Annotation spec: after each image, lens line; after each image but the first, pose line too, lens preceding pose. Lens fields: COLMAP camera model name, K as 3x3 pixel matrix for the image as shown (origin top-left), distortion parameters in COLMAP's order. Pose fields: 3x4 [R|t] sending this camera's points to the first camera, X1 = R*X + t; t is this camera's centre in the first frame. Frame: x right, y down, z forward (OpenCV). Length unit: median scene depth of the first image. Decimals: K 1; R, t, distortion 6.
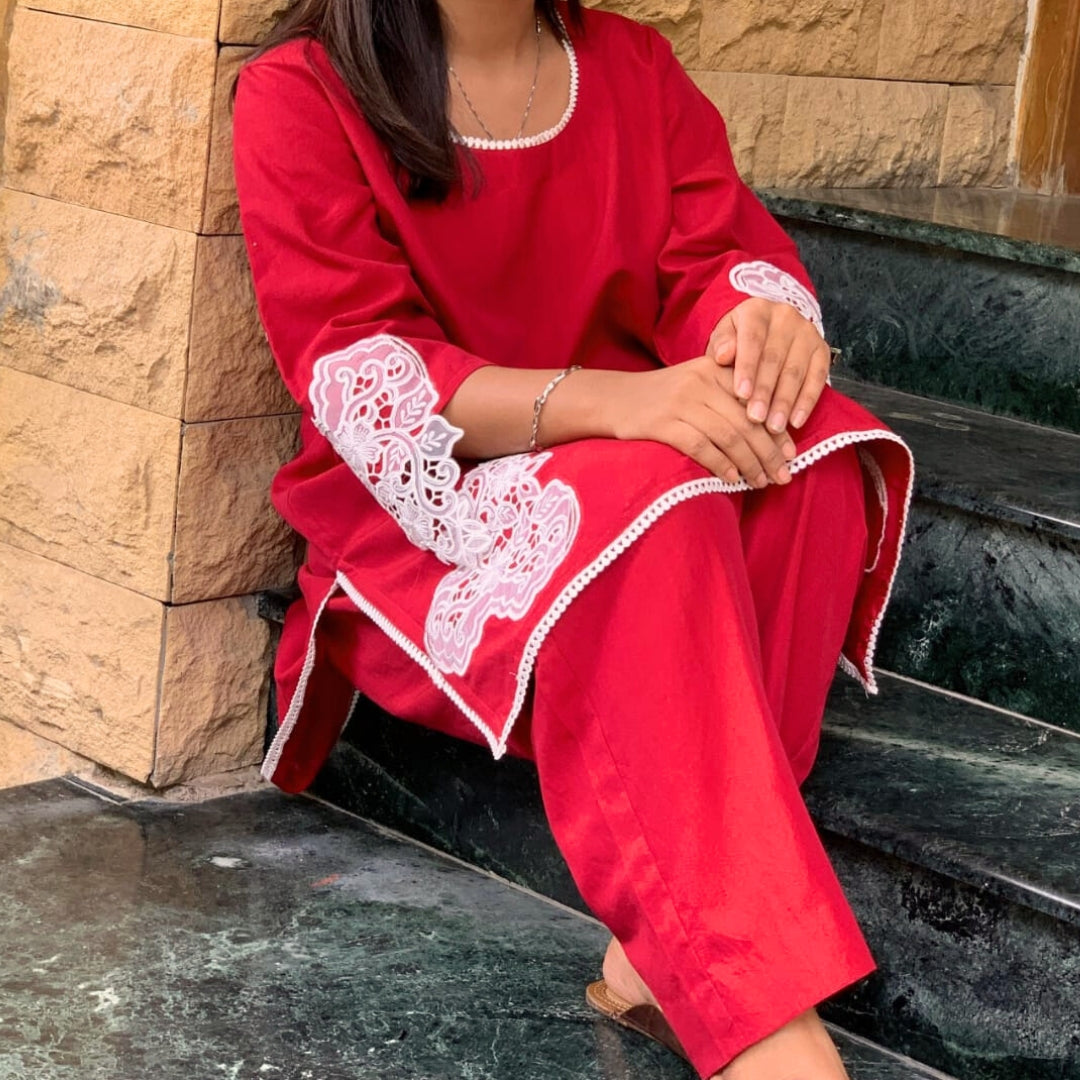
lens RADIAL K [[2590.2, 0, 577.9], [0, 2590.2, 393.8], [0, 0, 1]] dist [-0.047684, 1.046390]
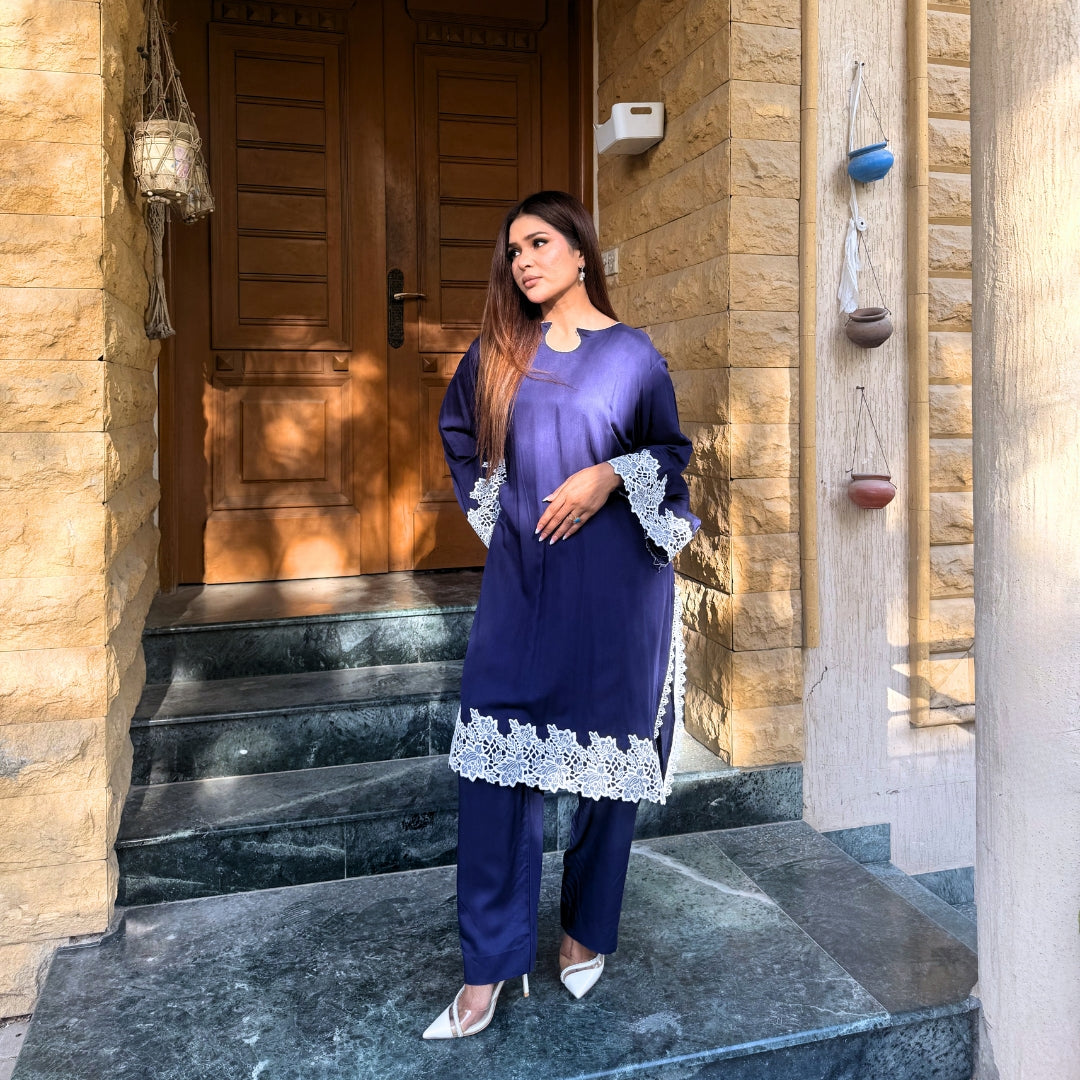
lens RADIAL K [[1021.1, 0, 544.7], [0, 1021.1, 396.5], [0, 0, 1]] dist [0.142530, -0.246647]
pose [[0.535948, -0.114936, 0.836391, -0.759955], [0.210637, 0.977564, -0.000638, -0.286486], [-0.817552, 0.176516, 0.548133, -0.027663]]
